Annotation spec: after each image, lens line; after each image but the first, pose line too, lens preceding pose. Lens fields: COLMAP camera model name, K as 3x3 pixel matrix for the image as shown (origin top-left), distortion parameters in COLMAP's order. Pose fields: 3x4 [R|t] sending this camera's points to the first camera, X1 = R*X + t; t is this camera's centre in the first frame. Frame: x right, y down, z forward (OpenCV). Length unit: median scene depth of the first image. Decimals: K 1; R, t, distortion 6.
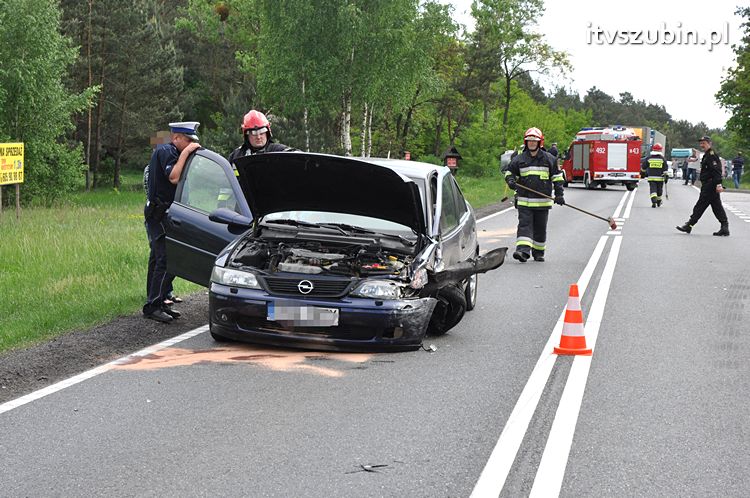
lens RADIAL K [[1508.4, 0, 392.2], [0, 1508.4, 250.0], [0, 0, 1]] dist [0.071513, 0.124813]
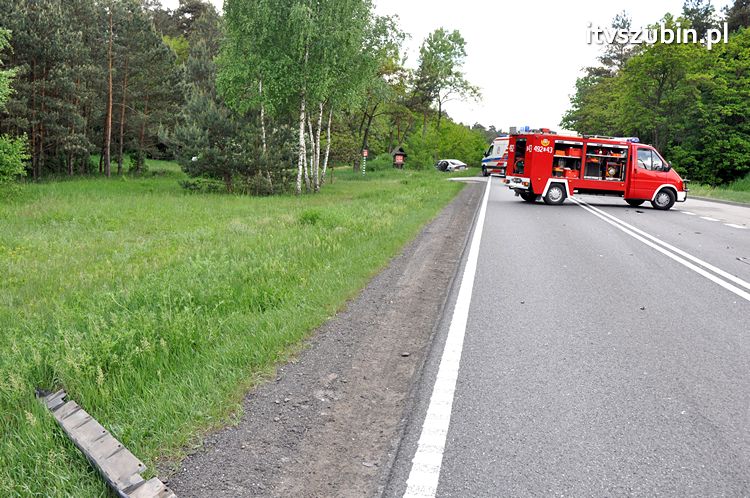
lens RADIAL K [[724.5, 0, 375.0], [0, 724.5, 249.0], [0, 0, 1]] dist [-0.020304, -0.006398]
pose [[0.999699, 0.024451, 0.002099, 0.132974], [-0.024536, 0.997443, 0.067122, -0.150646], [-0.000453, -0.067153, 0.997743, 2.527885]]
